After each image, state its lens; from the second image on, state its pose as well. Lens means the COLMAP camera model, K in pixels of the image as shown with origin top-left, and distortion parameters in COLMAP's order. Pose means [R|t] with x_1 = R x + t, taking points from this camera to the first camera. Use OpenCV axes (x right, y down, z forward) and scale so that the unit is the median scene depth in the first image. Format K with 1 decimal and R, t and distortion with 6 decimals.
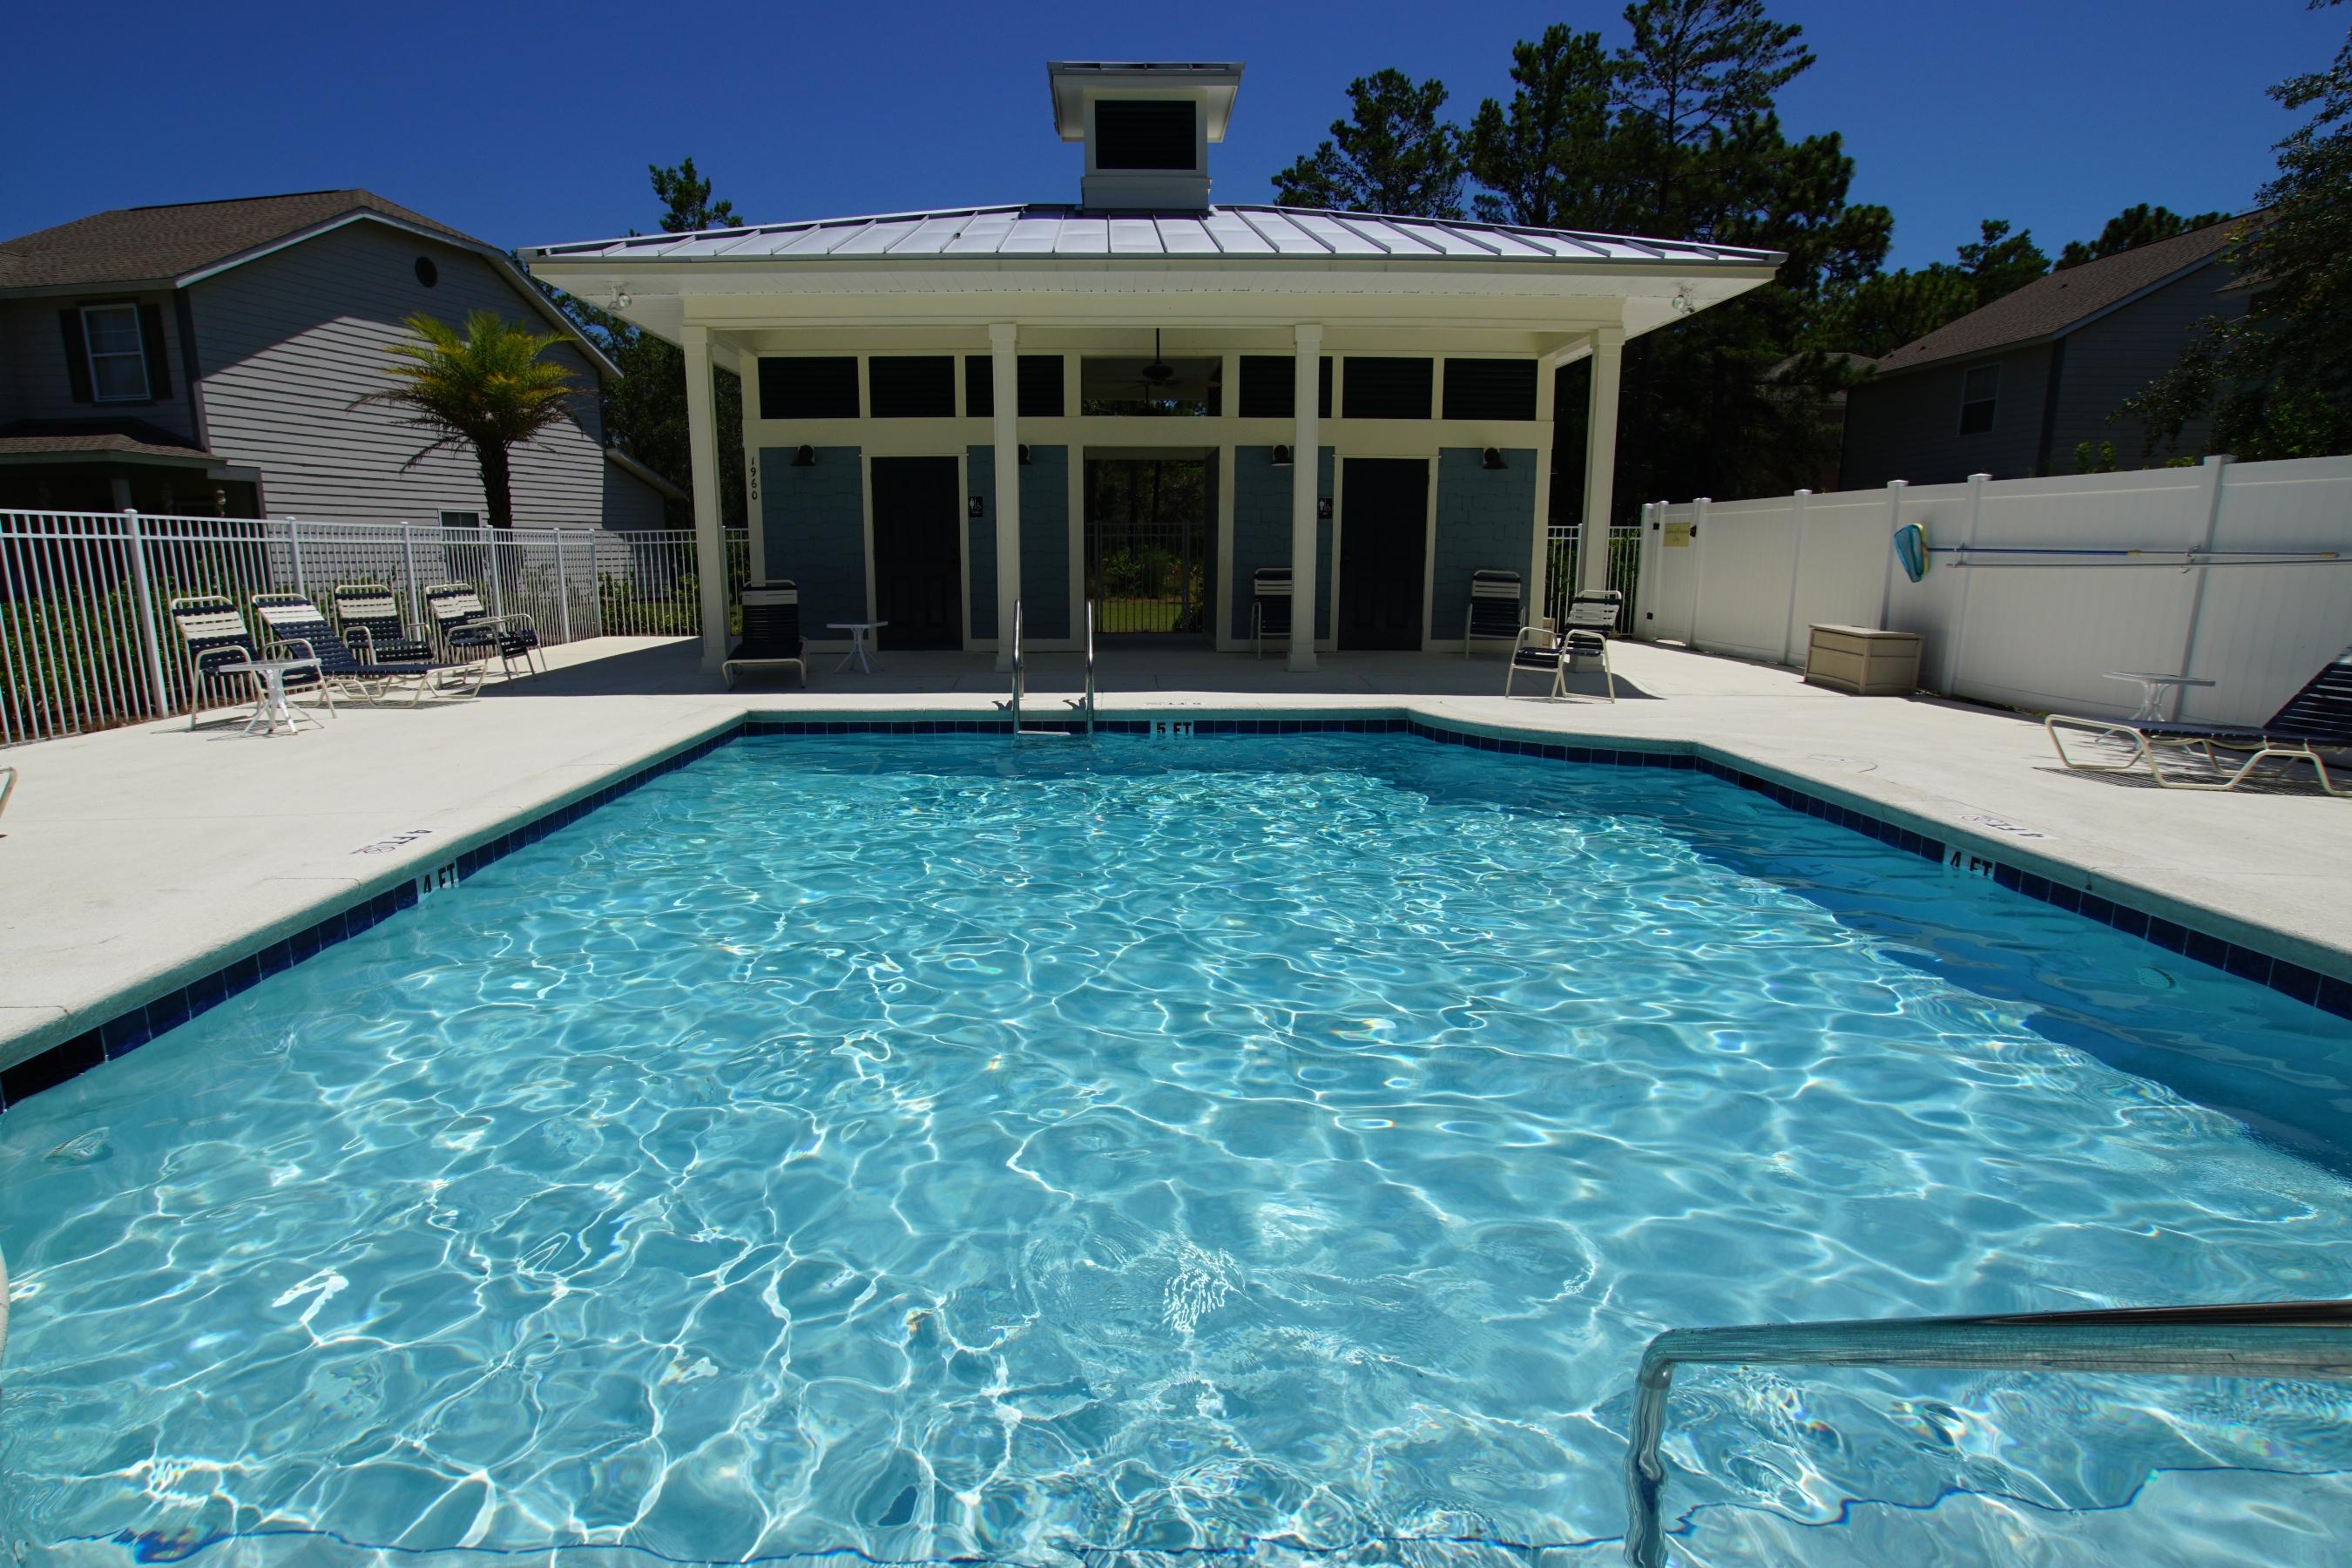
lens RADIAL K [[1287.9, 0, 1108.8], [0, 1287.9, 829.8], [0, 0, 1]] dist [-0.084644, 0.061807]
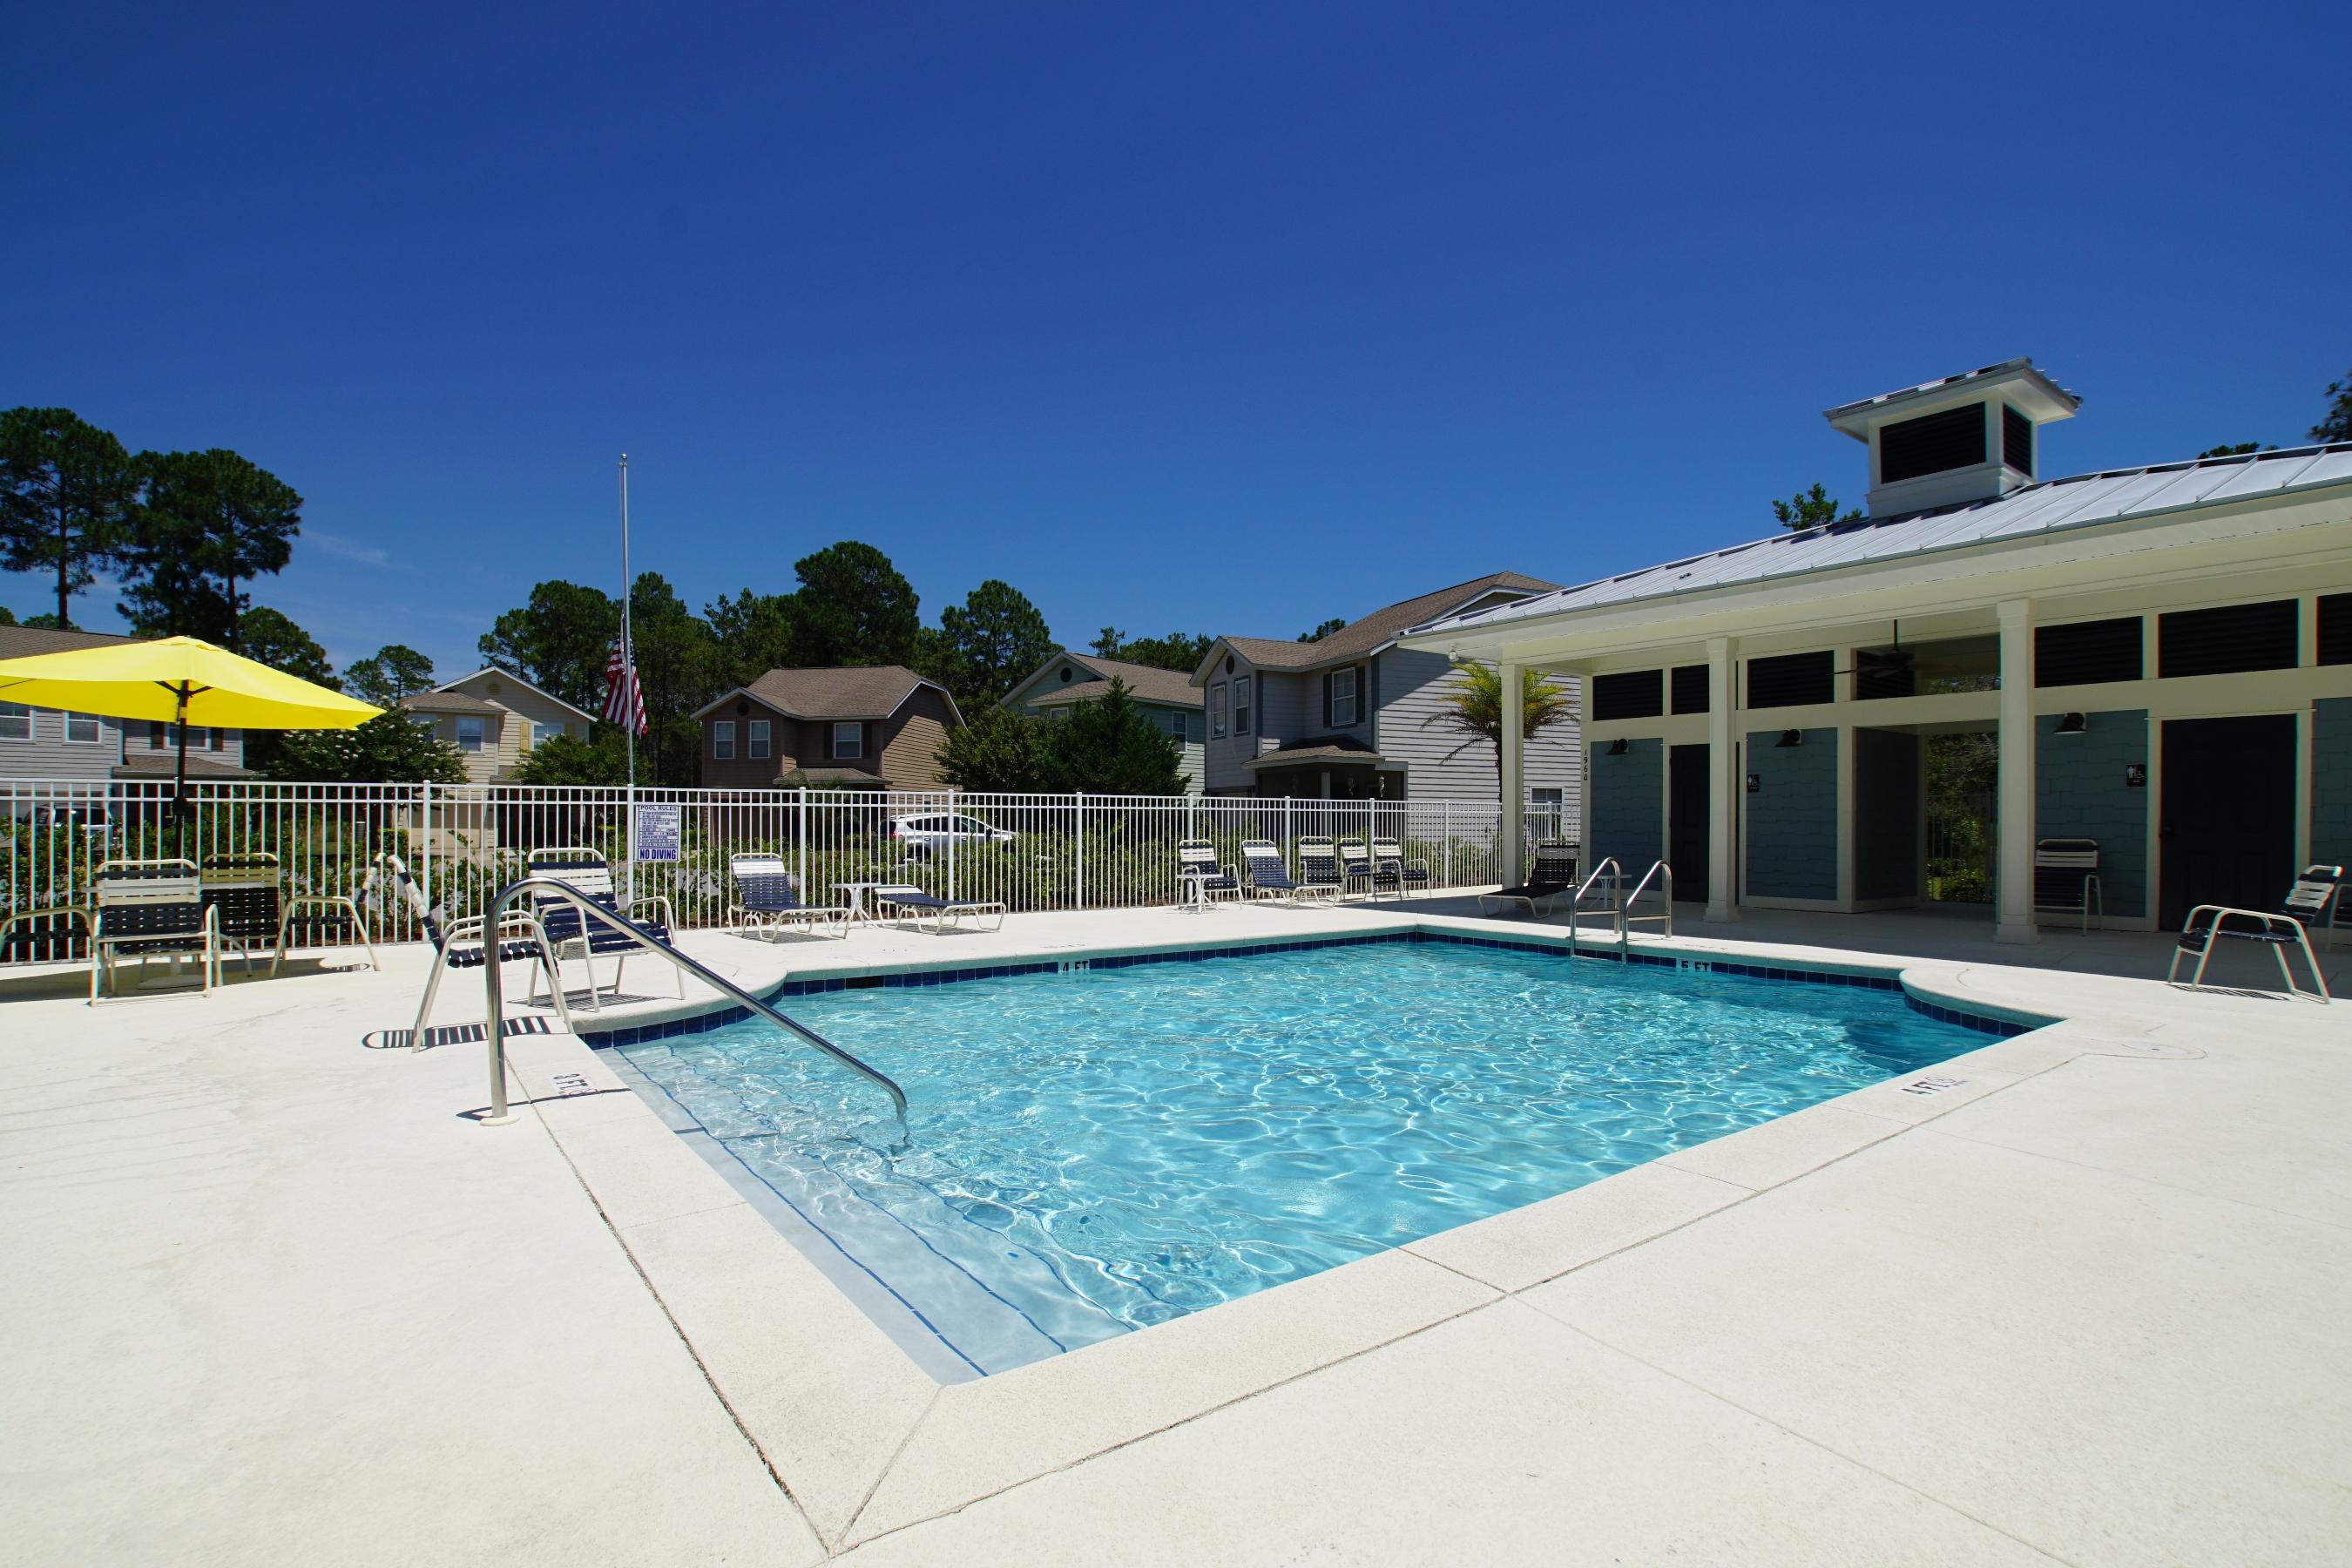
lens RADIAL K [[1136.7, 0, 1125.5], [0, 1136.7, 822.7], [0, 0, 1]] dist [-0.069544, 0.038010]
pose [[0.565221, 0.004108, -0.824929, 0.415060], [-0.178776, 0.976833, -0.117628, 0.004407], [0.805335, 0.213963, 0.552861, -0.014107]]
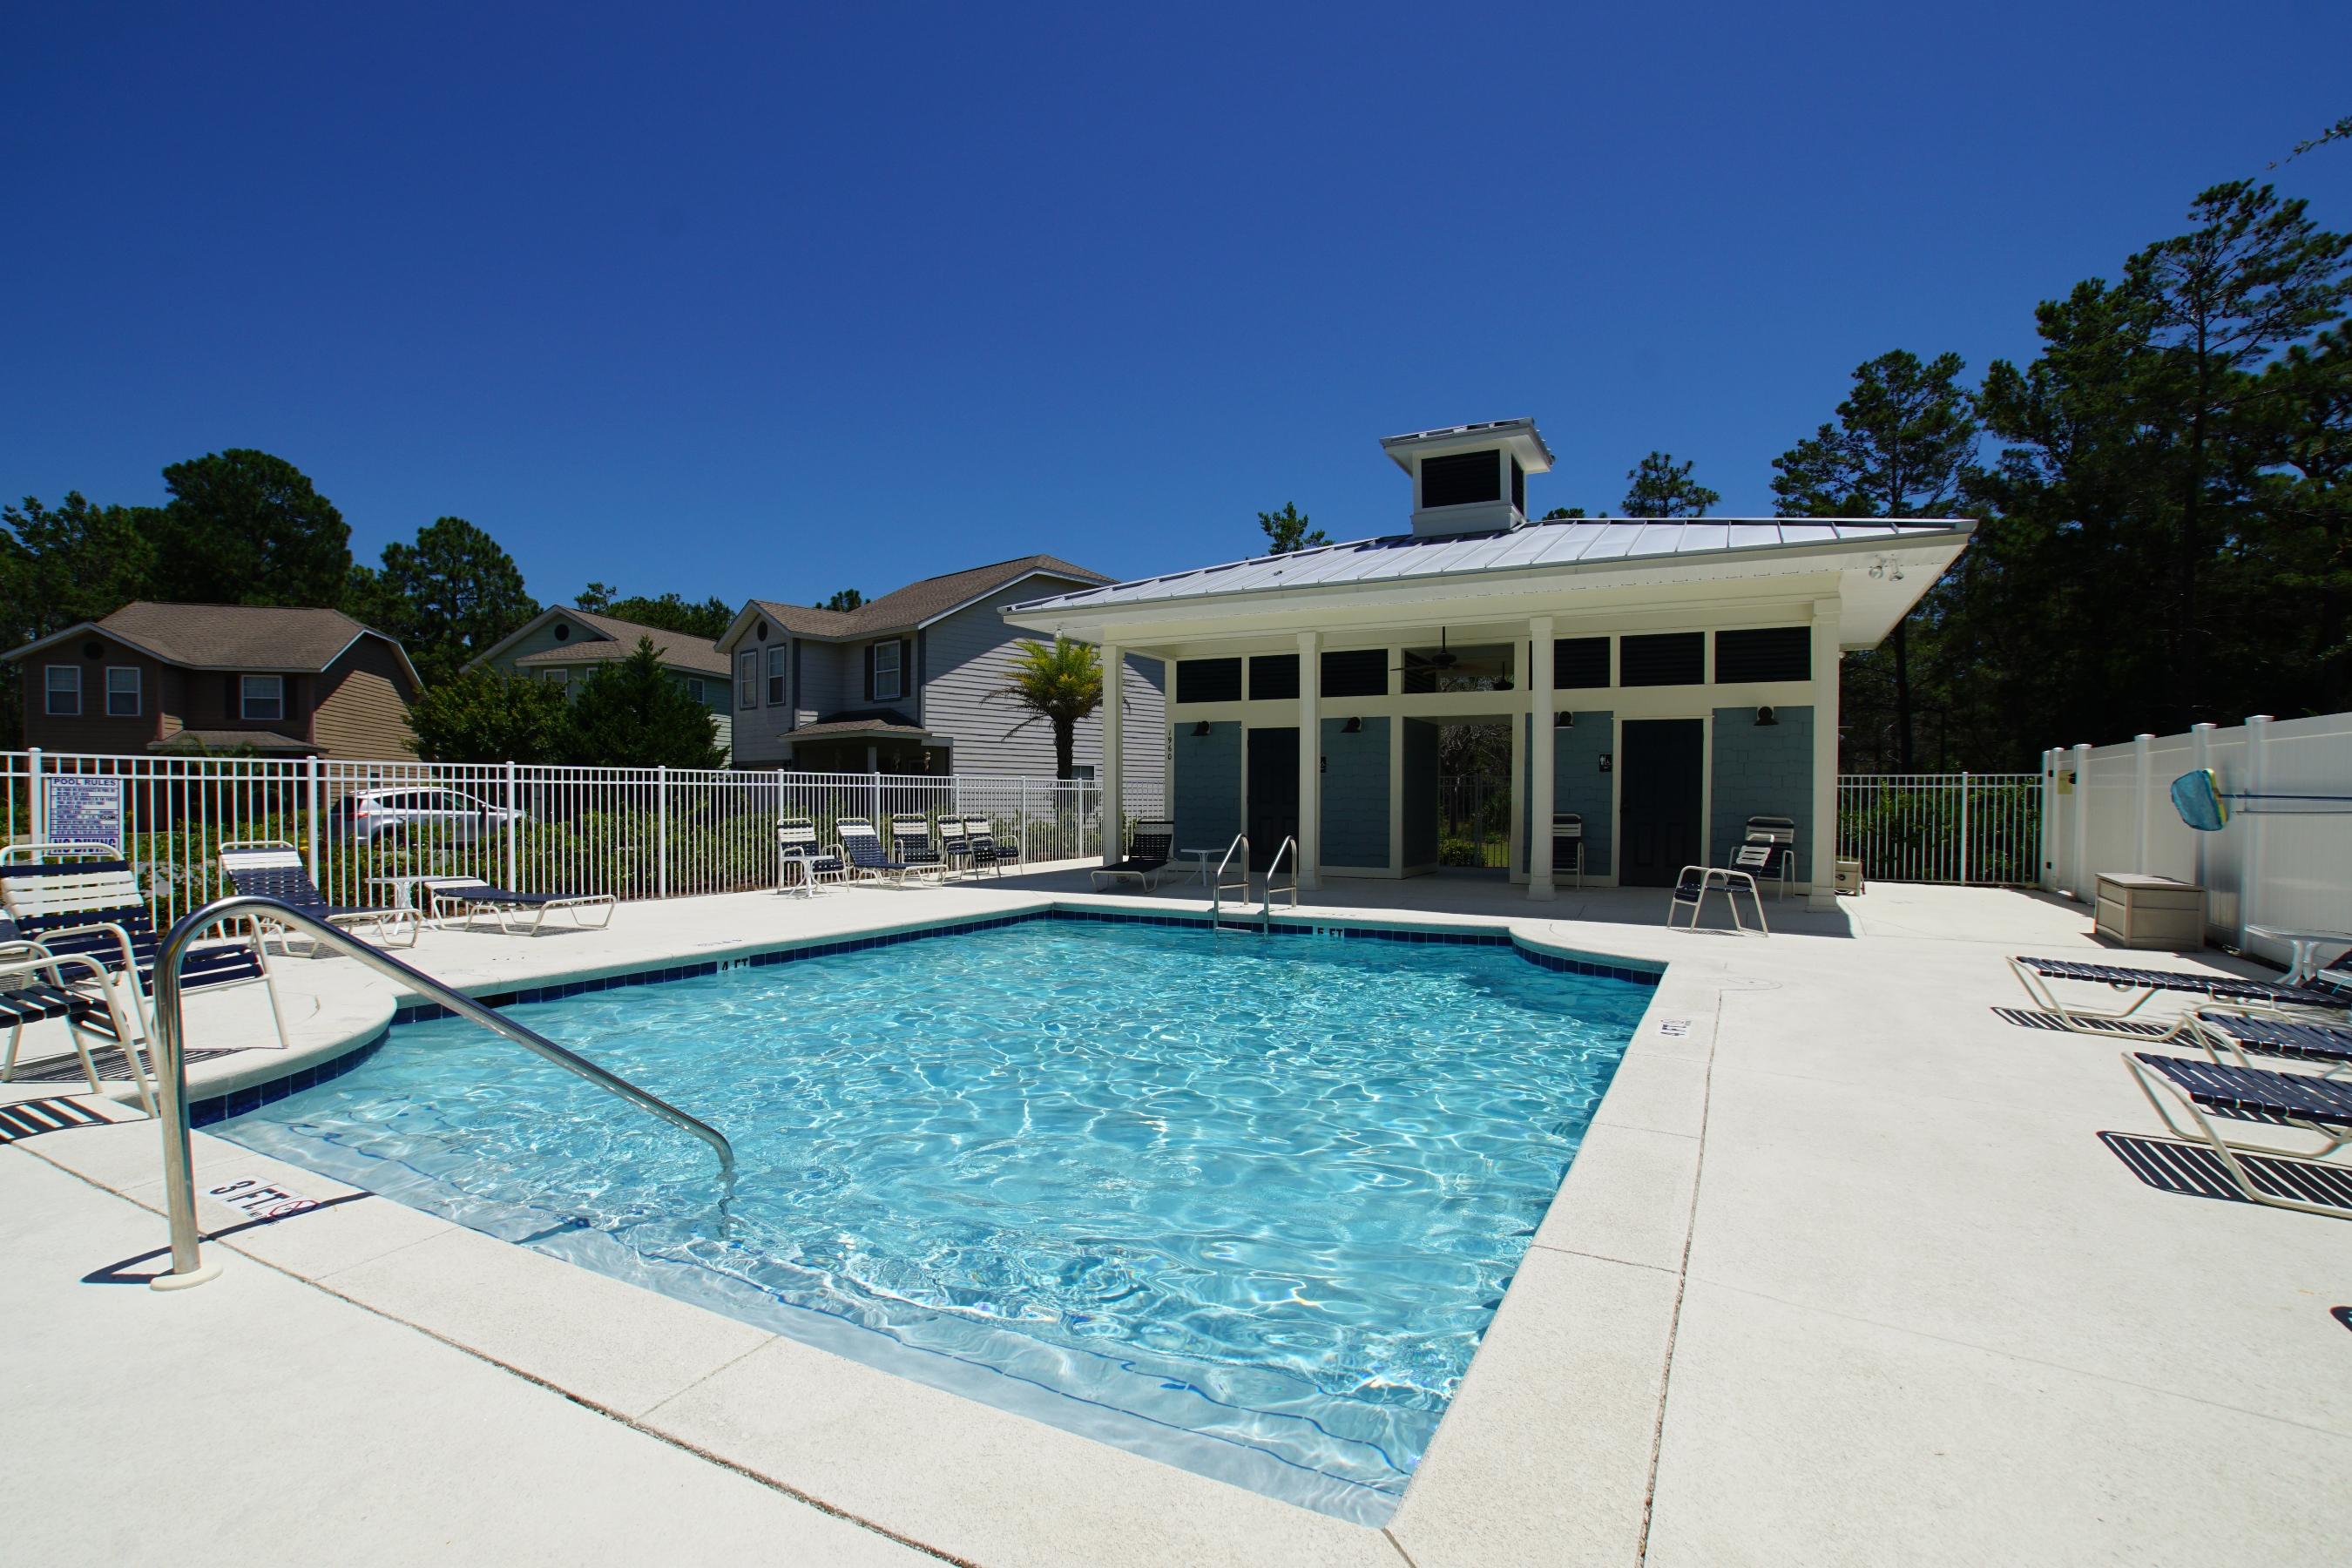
lens RADIAL K [[1136.7, 0, 1125.5], [0, 1136.7, 822.7], [0, 0, 1]] dist [-0.069544, 0.038010]
pose [[0.866558, 0.015502, -0.498835, 0.303846], [-0.110537, 0.980655, -0.161545, 0.014083], [0.486681, 0.195127, 0.851508, -0.068109]]
